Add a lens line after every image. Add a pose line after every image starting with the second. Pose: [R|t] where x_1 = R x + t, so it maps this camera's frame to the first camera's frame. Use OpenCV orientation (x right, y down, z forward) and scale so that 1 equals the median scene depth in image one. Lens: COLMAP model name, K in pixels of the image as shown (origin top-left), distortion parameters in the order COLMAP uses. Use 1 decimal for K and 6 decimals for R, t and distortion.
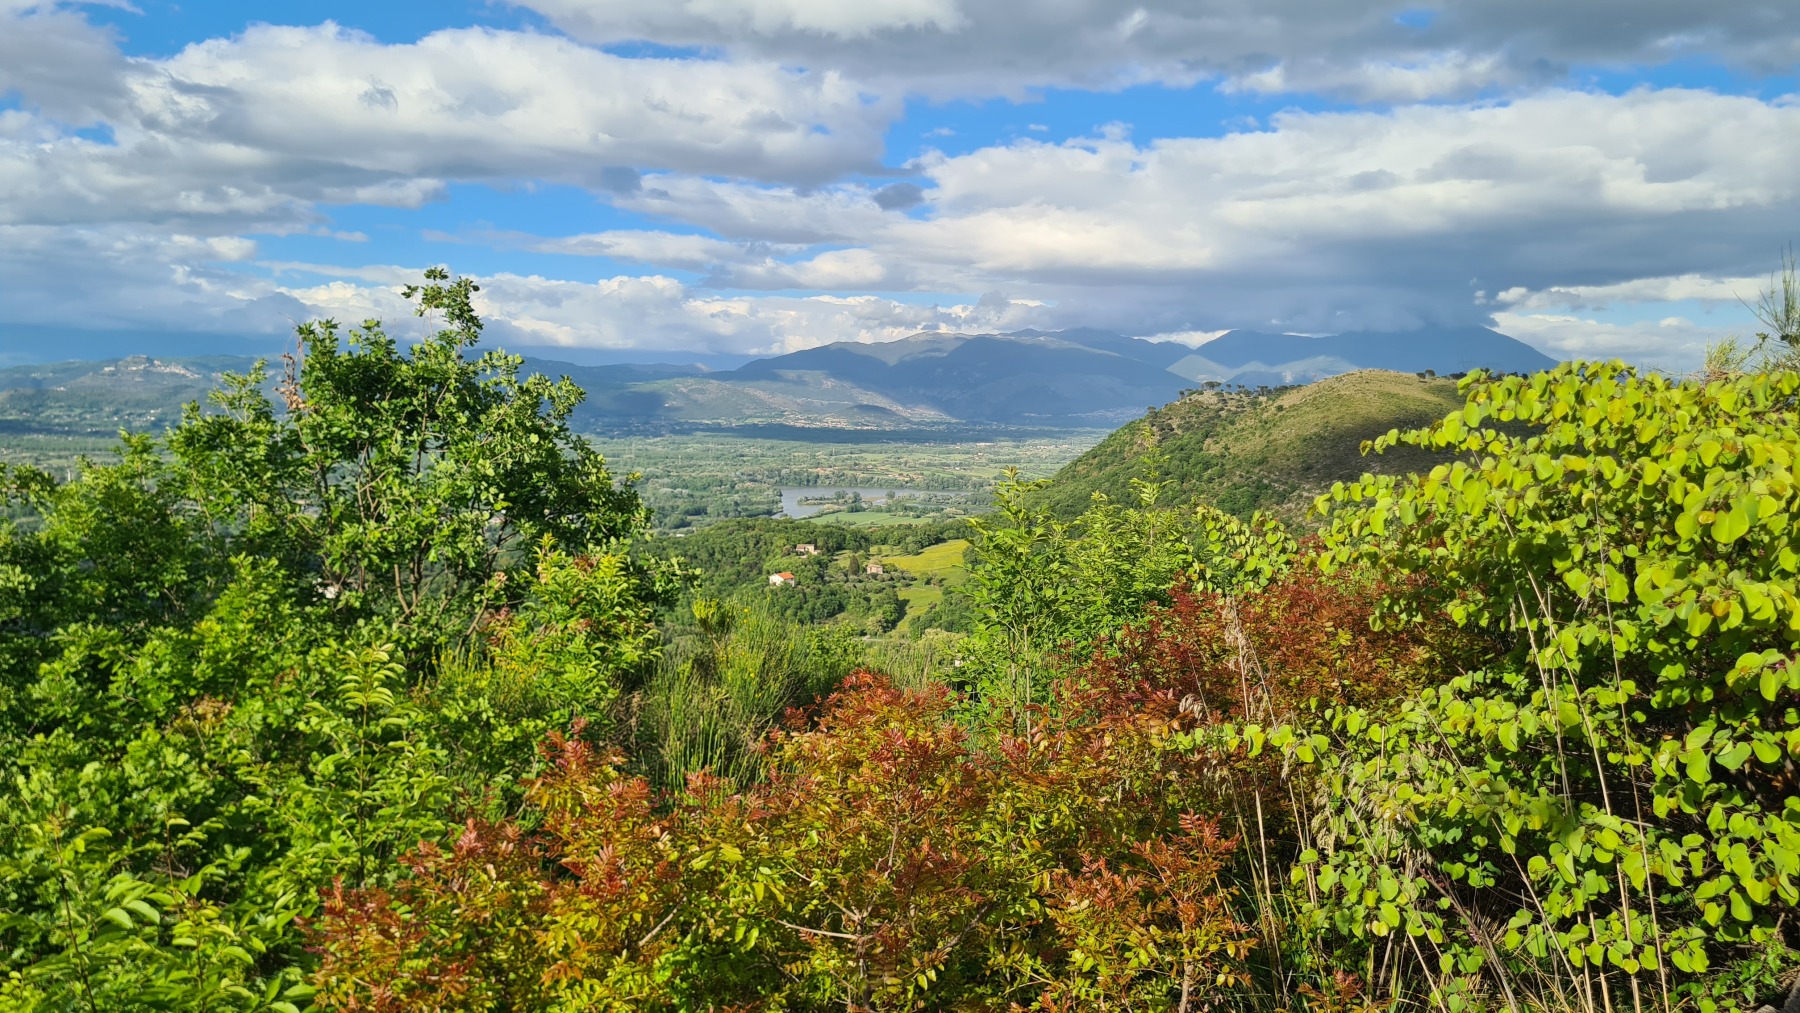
lens RADIAL K [[1443.3, 0, 900.0], [0, 1443.3, 506.5], [0, 0, 1]] dist [-0.012558, -0.007661]
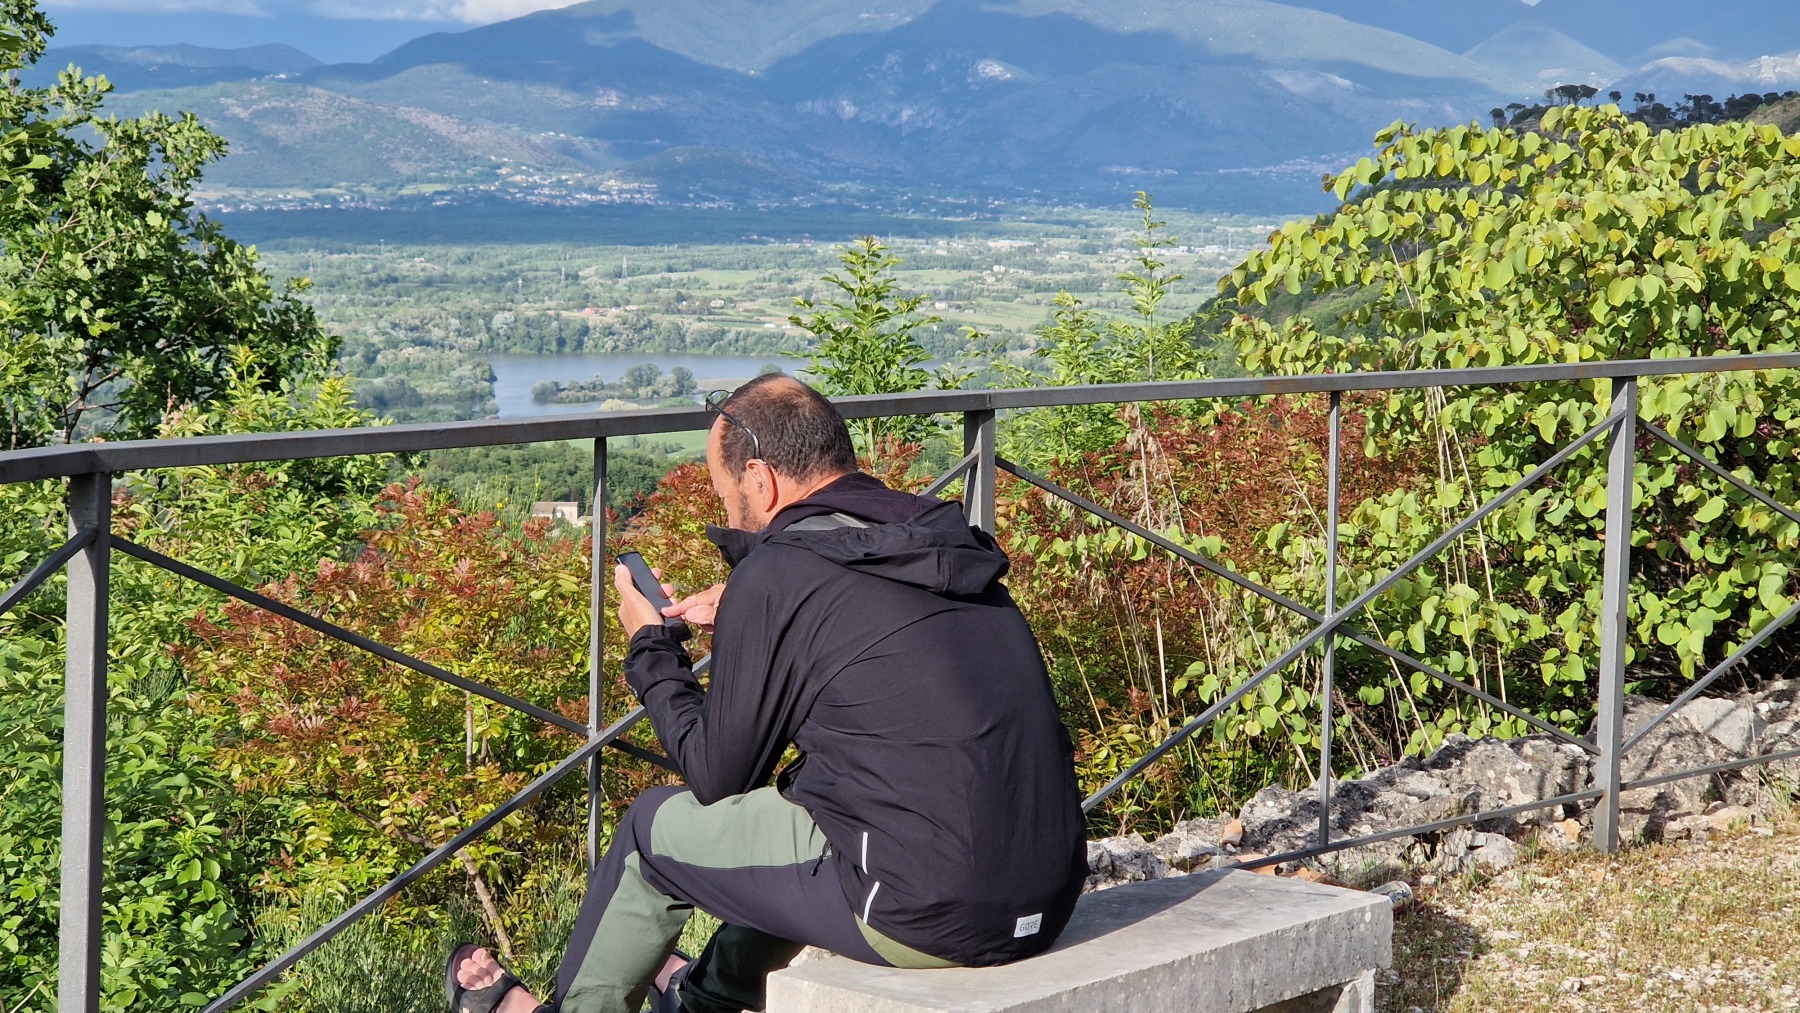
lens RADIAL K [[3907.6, 0, 900.0], [0, 3907.6, 506.5], [0, 0, 1]] dist [-0.440559, 5.831177]
pose [[0.999658, -0.008124, 0.024852, 0.019914], [0.007558, 0.999711, 0.022814, 0.039278], [-0.025030, -0.022618, 0.999431, -0.642361]]
